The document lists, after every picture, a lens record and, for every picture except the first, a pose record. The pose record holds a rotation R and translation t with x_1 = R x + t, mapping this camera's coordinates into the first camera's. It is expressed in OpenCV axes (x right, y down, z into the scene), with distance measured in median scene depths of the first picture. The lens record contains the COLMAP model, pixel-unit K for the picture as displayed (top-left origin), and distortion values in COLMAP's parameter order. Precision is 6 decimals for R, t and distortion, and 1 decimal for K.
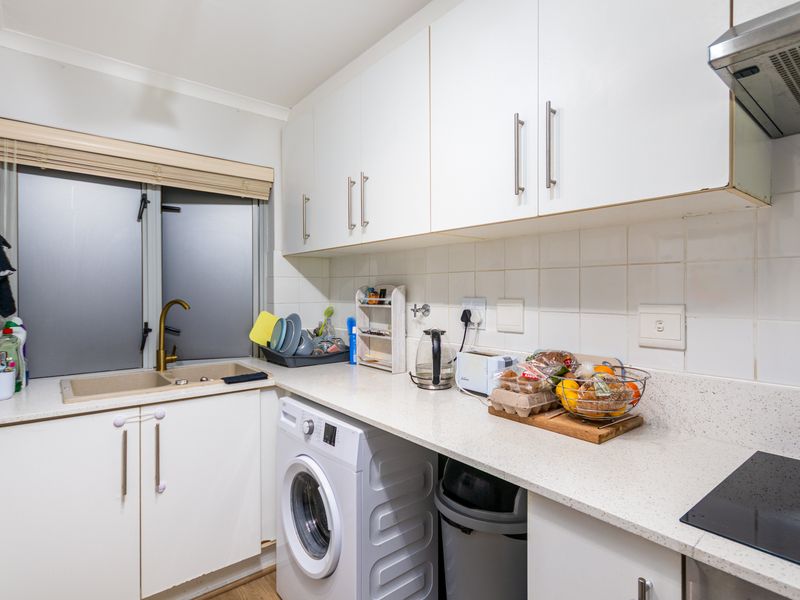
lens RADIAL K [[429.8, 0, 409.1], [0, 429.8, 300.2], [0, 0, 1]] dist [-0.015770, 0.000592]
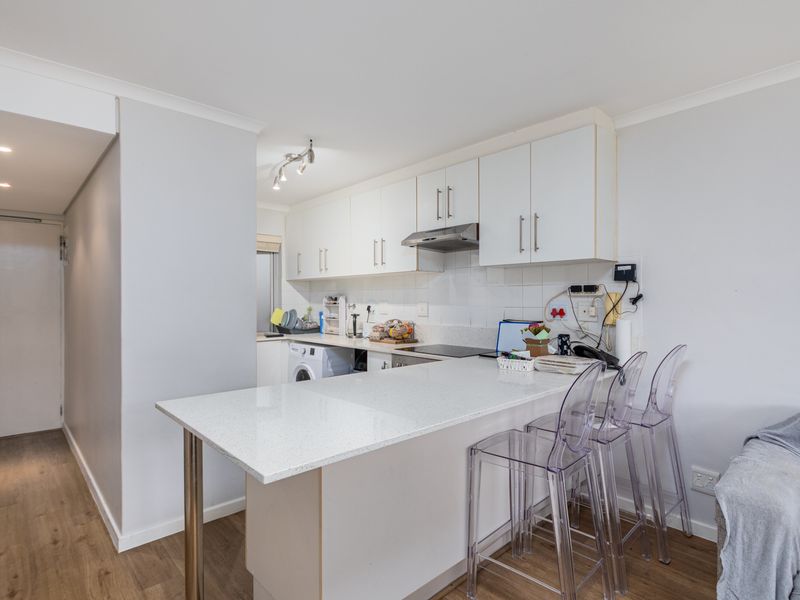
lens RADIAL K [[429.8, 0, 409.1], [0, 429.8, 300.2], [0, 0, 1]] dist [-0.015770, 0.000592]
pose [[0.998144, -0.003266, 0.060808, 0.175485], [0.004365, 0.999829, -0.017948, 0.029471], [-0.060739, 0.018181, 0.997988, -1.171891]]
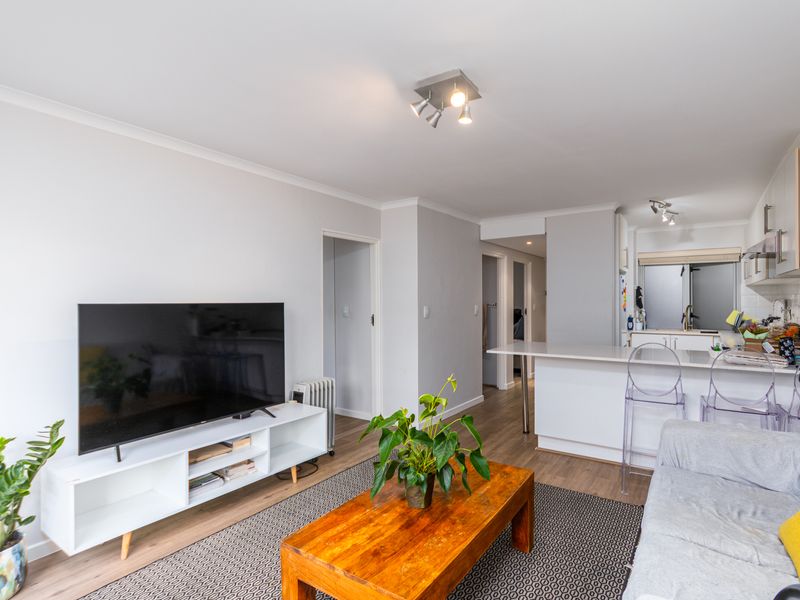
lens RADIAL K [[429.8, 0, 409.1], [0, 429.8, 300.2], [0, 0, 1]] dist [-0.015770, 0.000592]
pose [[0.281000, -0.002010, -0.959706, 1.534201], [-0.019836, 0.999772, -0.007902, 0.025750], [0.959503, 0.021257, 0.280896, -1.477487]]
